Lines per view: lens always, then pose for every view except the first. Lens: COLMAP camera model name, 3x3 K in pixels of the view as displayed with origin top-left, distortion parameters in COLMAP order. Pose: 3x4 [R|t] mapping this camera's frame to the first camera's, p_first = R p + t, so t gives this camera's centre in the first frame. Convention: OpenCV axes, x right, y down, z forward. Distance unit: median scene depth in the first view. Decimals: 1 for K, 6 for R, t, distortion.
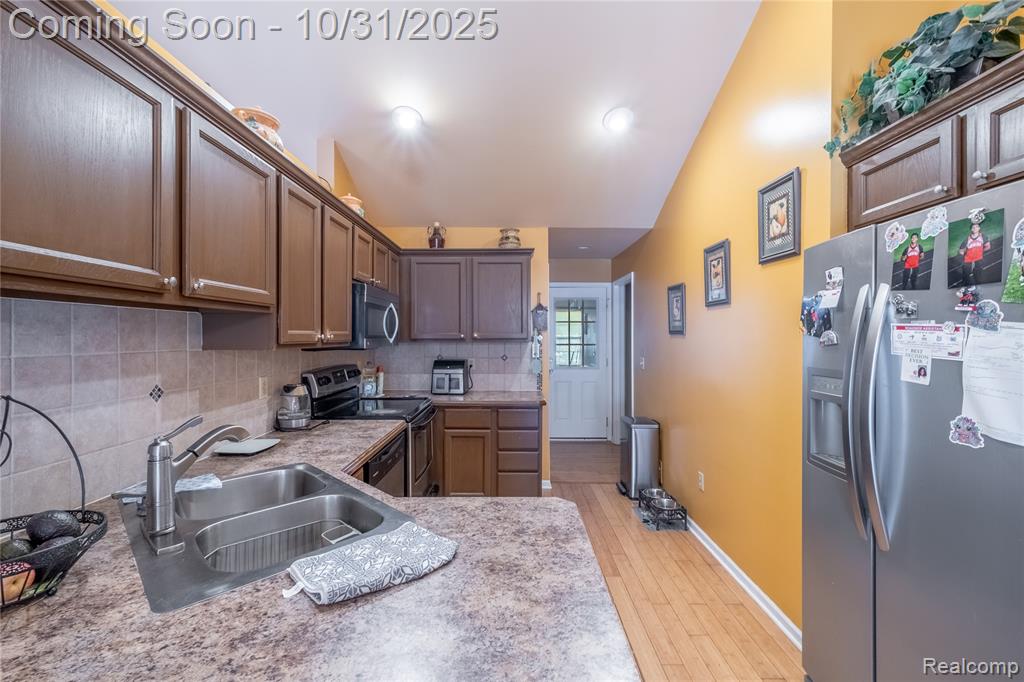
lens RADIAL K [[438.8, 0, 514.1], [0, 438.8, 335.2], [0, 0, 1]] dist [0.010024, -0.000303]
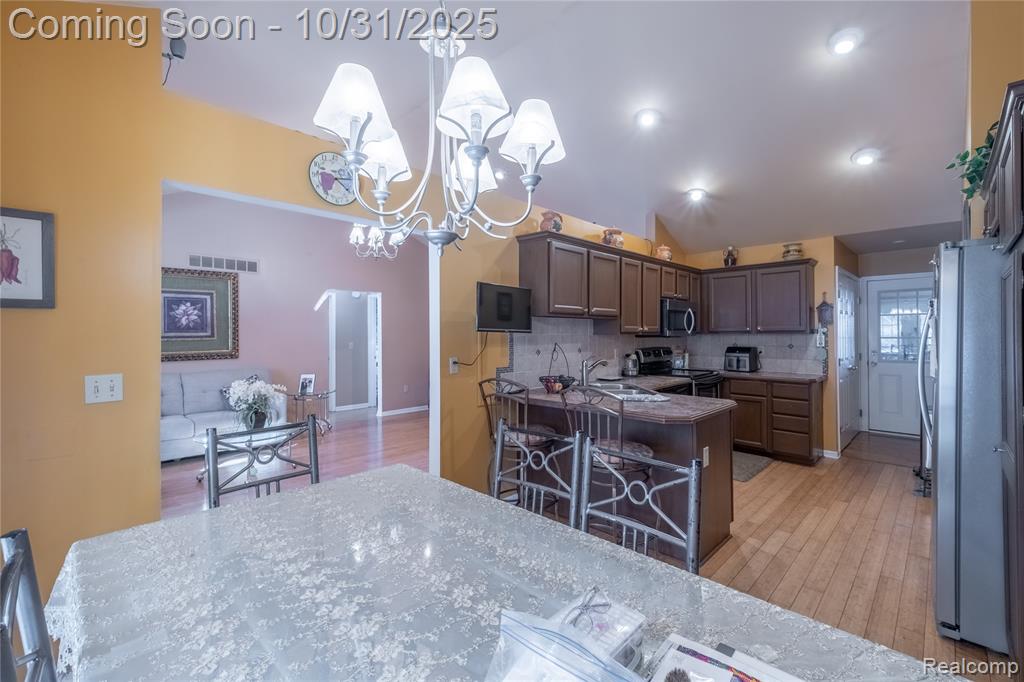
lens RADIAL K [[438.8, 0, 514.9], [0, 438.8, 334.1], [0, 0, 1]] dist [0.010024, -0.000303]
pose [[0.718818, -0.001402, -0.695197, 0.367272], [0.004898, 0.999983, 0.003048, 0.011507], [0.695181, -0.005596, 0.718813, -0.573649]]
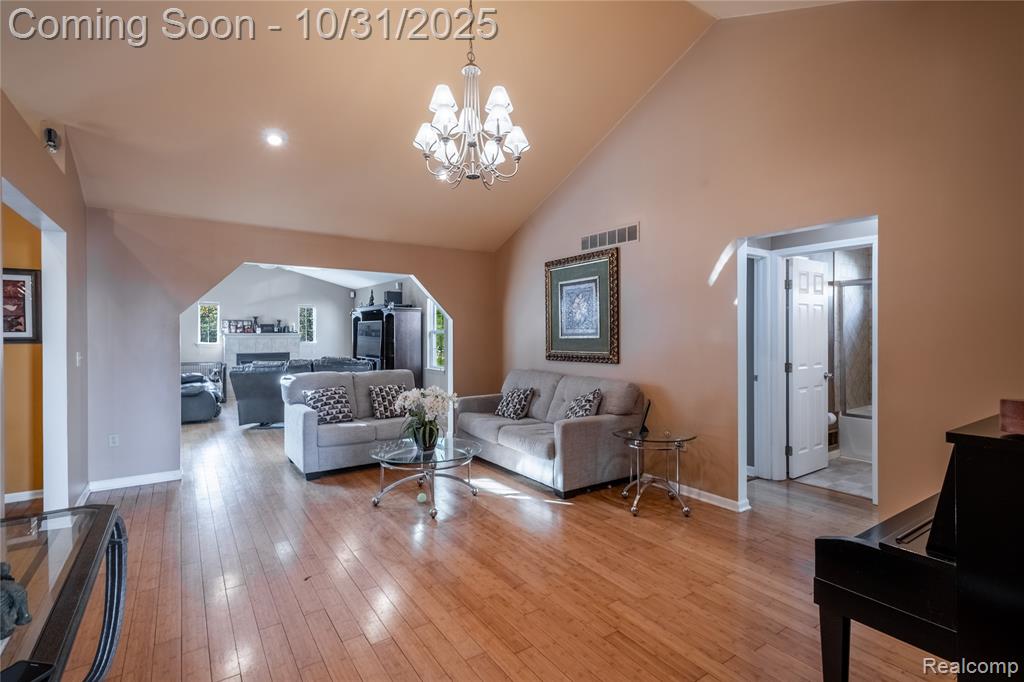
lens RADIAL K [[489.3, 0, 512.5], [0, 489.3, 336.2], [0, 0, 1]] dist [0.015670, -0.001361]
pose [[-0.825731, 0.004610, -0.564045, -0.653147], [0.005515, 0.999985, 0.000099, 0.026380], [0.564037, -0.003028, -0.825744, 1.021935]]
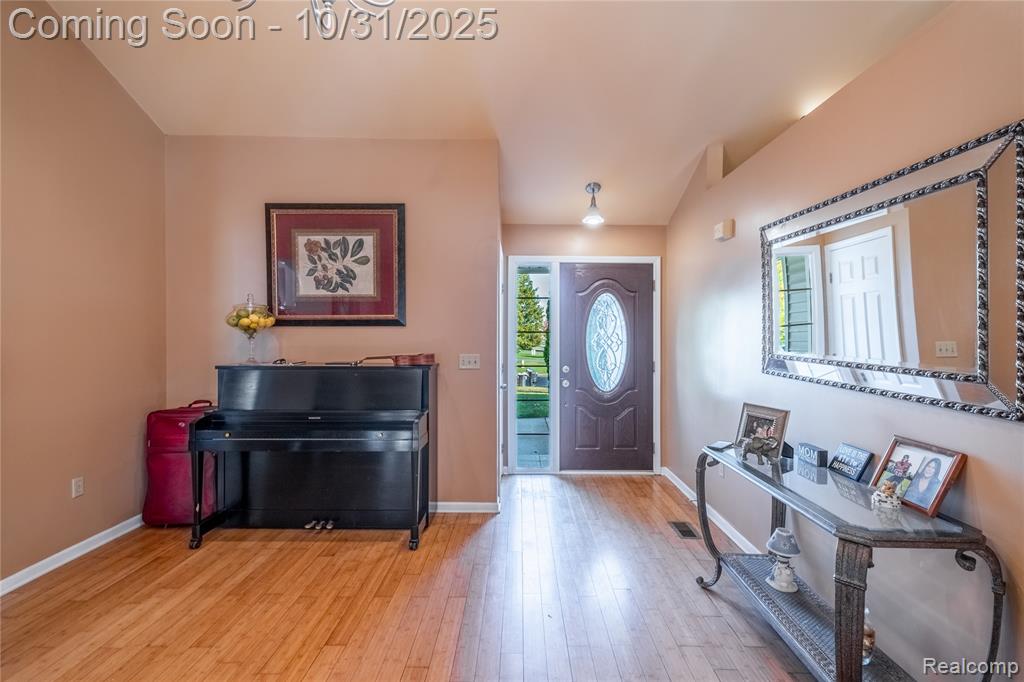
lens RADIAL K [[489.3, 0, 512.3], [0, 489.3, 337.0], [0, 0, 1]] dist [0.015670, -0.001361]
pose [[0.999988, 0.004534, -0.001733, -0.923857], [-0.004514, 0.999929, 0.011013, 0.017176], [0.001783, -0.011005, 0.999938, -0.180770]]
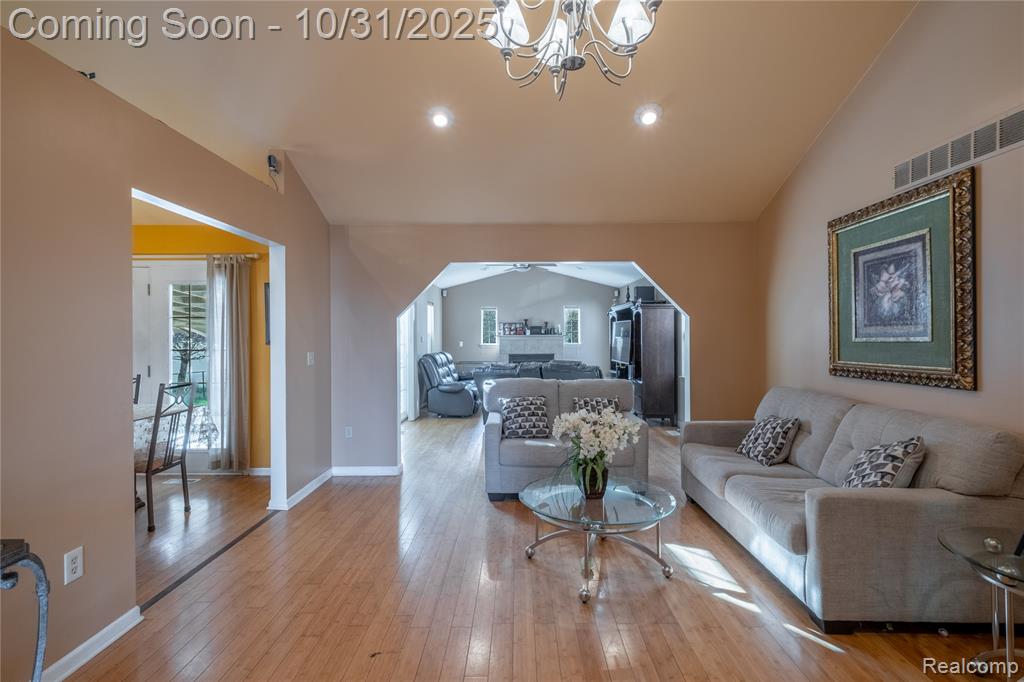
lens RADIAL K [[489.3, 0, 507.7], [0, 489.3, 338.1], [0, 0, 1]] dist [0.015670, -0.001361]
pose [[-0.999892, 0.006431, 0.013194, -1.038688], [0.006400, 0.999977, -0.002381, 0.025887], [-0.013209, -0.002296, -0.999910, 0.760243]]
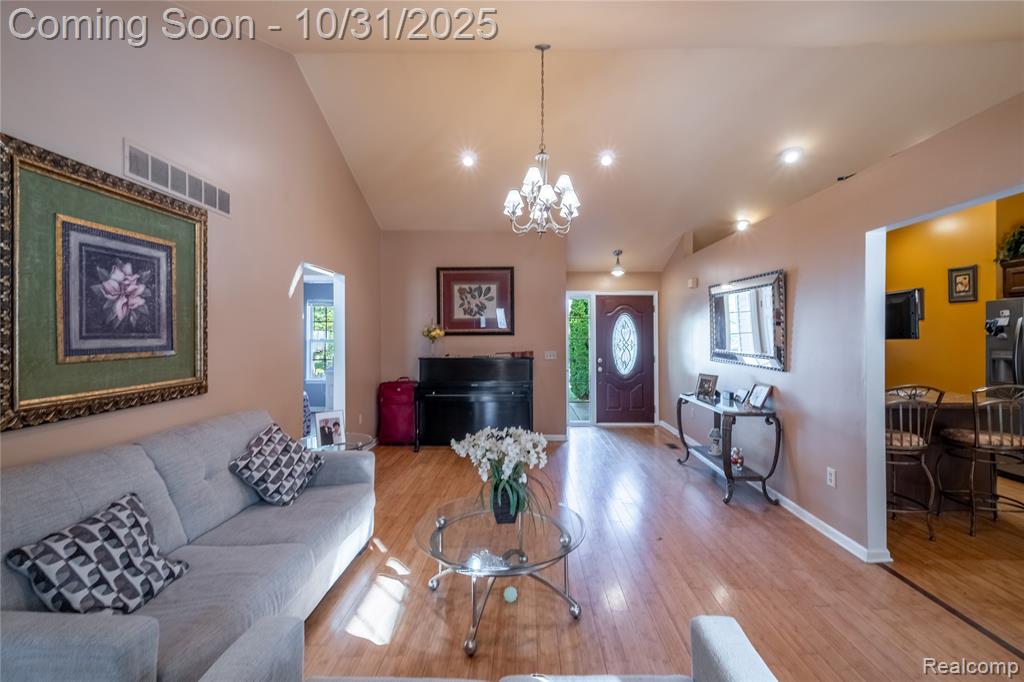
lens RADIAL K [[438.8, 0, 519.4], [0, 438.8, 331.8], [0, 0, 1]] dist [0.010024, -0.000303]
pose [[0.999937, 0.000351, -0.011259, -1.149787], [-0.000393, 0.999993, -0.003715, -0.004356], [0.011257, 0.003719, 0.999930, -0.909189]]
